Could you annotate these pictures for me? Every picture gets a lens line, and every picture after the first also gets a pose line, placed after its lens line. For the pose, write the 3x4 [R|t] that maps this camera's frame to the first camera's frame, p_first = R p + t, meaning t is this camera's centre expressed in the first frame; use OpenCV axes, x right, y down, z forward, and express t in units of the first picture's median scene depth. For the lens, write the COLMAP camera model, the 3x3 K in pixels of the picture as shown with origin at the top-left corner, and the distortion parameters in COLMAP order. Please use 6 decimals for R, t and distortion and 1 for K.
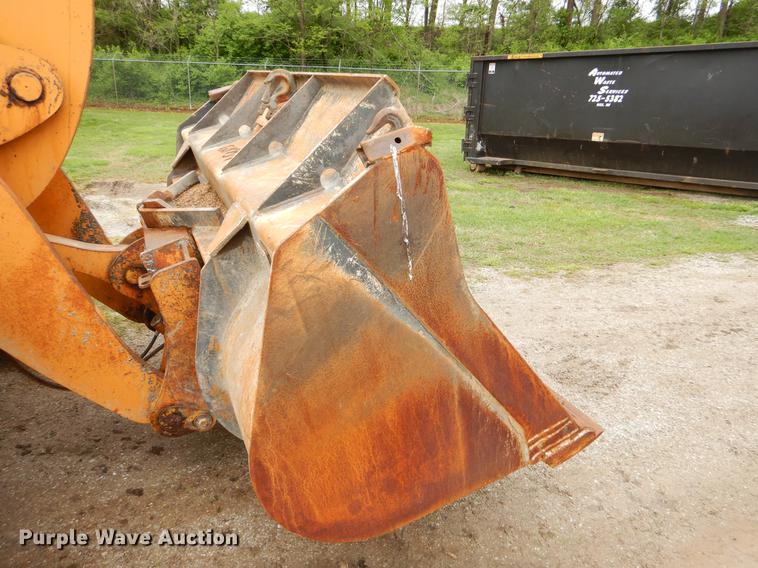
lens RADIAL K [[506.4, 0, 379.0], [0, 506.4, 284.0], [0, 0, 1]] dist [0.001309, -0.017298]
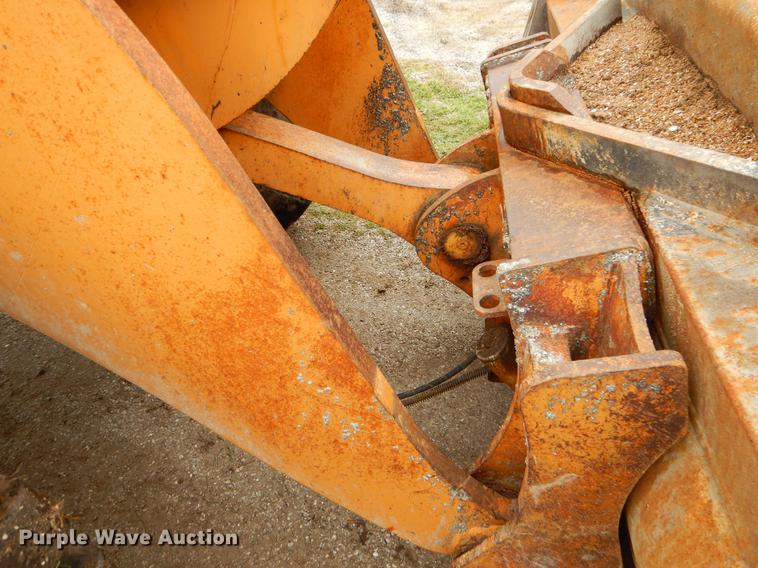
lens RADIAL K [[577.4, 0, 379.0], [0, 577.4, 284.0], [0, 0, 1]] dist [-0.001422, -0.005617]
pose [[0.851631, 0.259397, -0.455454, -0.348683], [-0.117426, 0.941287, 0.316527, -0.167254], [0.510819, -0.216082, 0.832089, 0.599771]]
